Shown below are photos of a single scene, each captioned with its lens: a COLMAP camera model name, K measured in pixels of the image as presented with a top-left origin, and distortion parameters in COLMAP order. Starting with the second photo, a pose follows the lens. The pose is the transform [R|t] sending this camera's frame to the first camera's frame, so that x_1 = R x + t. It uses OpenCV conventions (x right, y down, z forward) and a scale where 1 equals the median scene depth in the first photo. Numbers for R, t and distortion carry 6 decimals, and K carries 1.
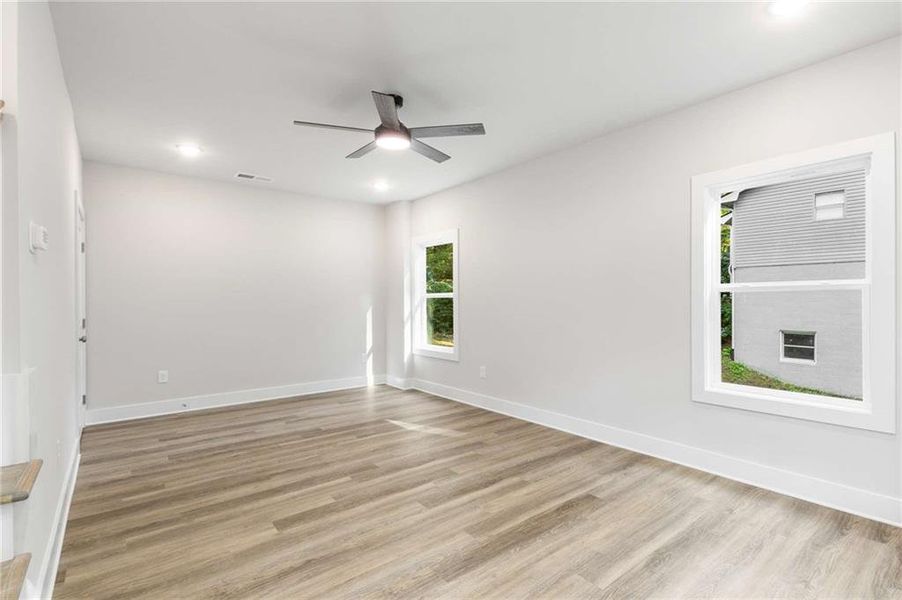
lens RADIAL K [[430.2, 0, 445.3], [0, 430.2, 300.0], [0, 0, 1]] dist [0.001169, 0.000045]
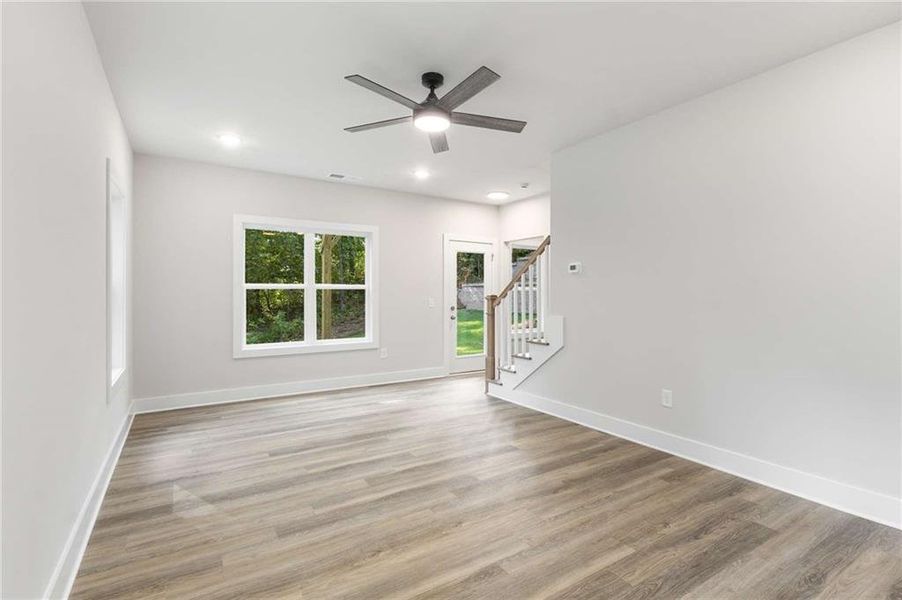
lens RADIAL K [[430.2, 0, 452.1], [0, 430.2, 297.6], [0, 0, 1]] dist [0.001169, 0.000045]
pose [[-0.995087, 0.002788, 0.098967, -0.256549], [0.003111, 0.999990, 0.003104, 0.009374], [-0.098957, 0.003396, -0.995086, 1.935635]]
